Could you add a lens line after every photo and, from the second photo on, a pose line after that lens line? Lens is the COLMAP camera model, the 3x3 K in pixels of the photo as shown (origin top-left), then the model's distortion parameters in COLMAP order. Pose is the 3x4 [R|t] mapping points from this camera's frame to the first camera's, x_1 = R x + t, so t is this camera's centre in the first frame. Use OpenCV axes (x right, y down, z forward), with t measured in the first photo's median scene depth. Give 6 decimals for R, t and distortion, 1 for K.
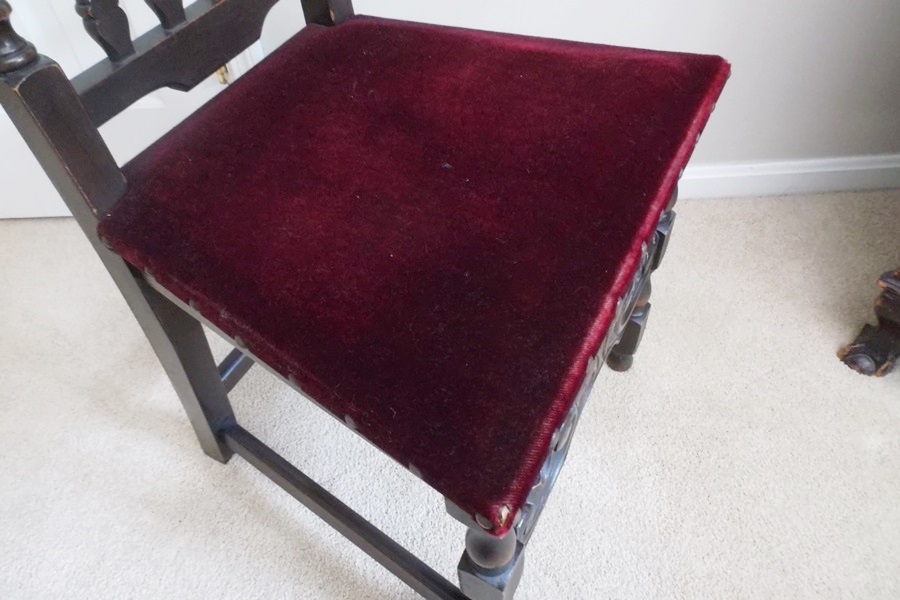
lens RADIAL K [[646.3, 0, 427.8], [0, 646.3, 300.1], [0, 0, 1]] dist [-0.000943, -0.000999]
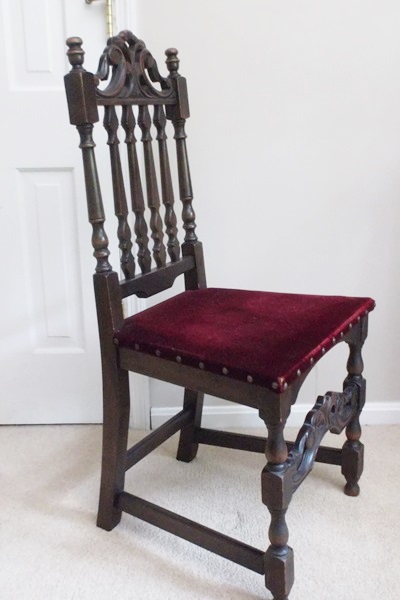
lens RADIAL K [[430.9, 0, 200.0], [0, 430.9, 300.0], [0, 0, 1]] dist [-0.000943, -0.000999]
pose [[0.997491, 0.032209, -0.063043, -0.045533], [-0.058018, 0.882224, -0.467242, 0.298165], [0.040569, 0.469728, 0.881879, -0.292877]]
